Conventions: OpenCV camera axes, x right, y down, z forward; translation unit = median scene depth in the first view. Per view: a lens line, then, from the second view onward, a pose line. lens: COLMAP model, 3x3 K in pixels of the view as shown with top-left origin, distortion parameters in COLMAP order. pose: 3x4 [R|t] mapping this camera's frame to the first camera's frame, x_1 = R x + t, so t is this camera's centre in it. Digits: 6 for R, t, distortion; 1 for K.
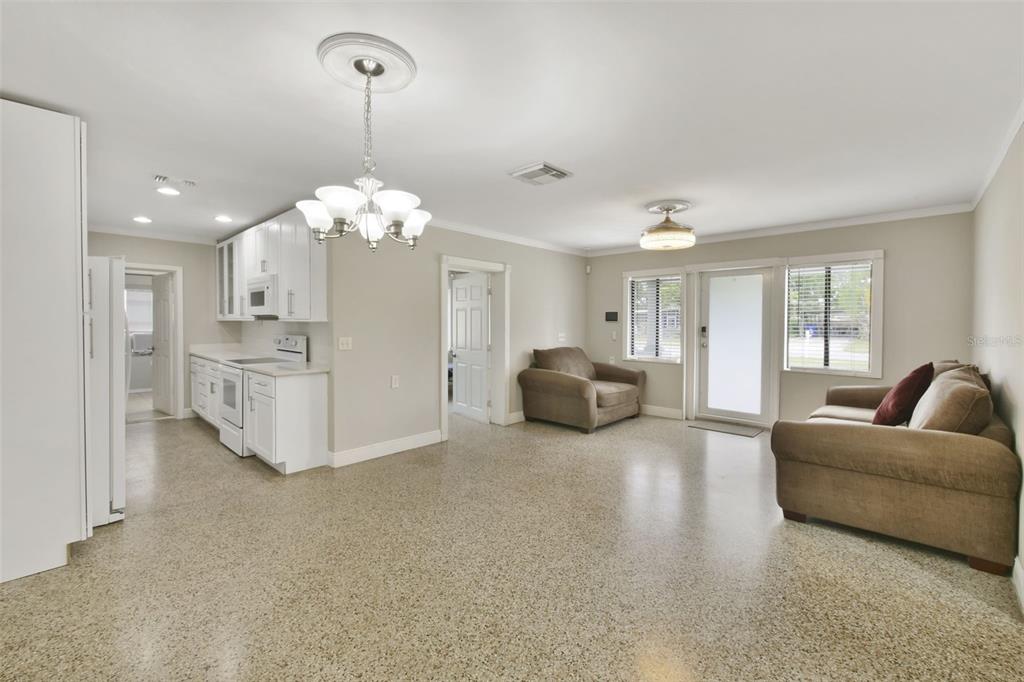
lens RADIAL K [[432.1, 0, 506.6], [0, 432.1, 329.0], [0, 0, 1]] dist [-0.001603, -0.000078]
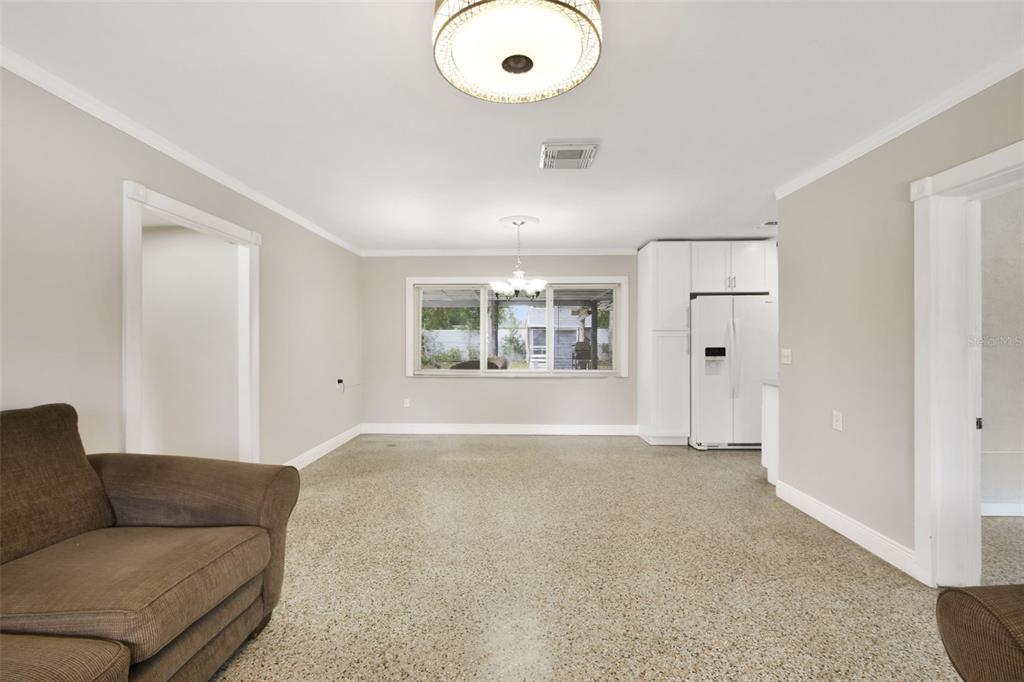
lens RADIAL K [[432.1, 0, 506.6], [0, 432.1, 329.0], [0, 0, 1]] dist [-0.001603, -0.000078]
pose [[-0.743344, -0.022002, -0.668547, 1.073501], [-0.010915, 0.999725, -0.020764, 0.007260], [0.668820, -0.008138, -0.743380, 2.254334]]
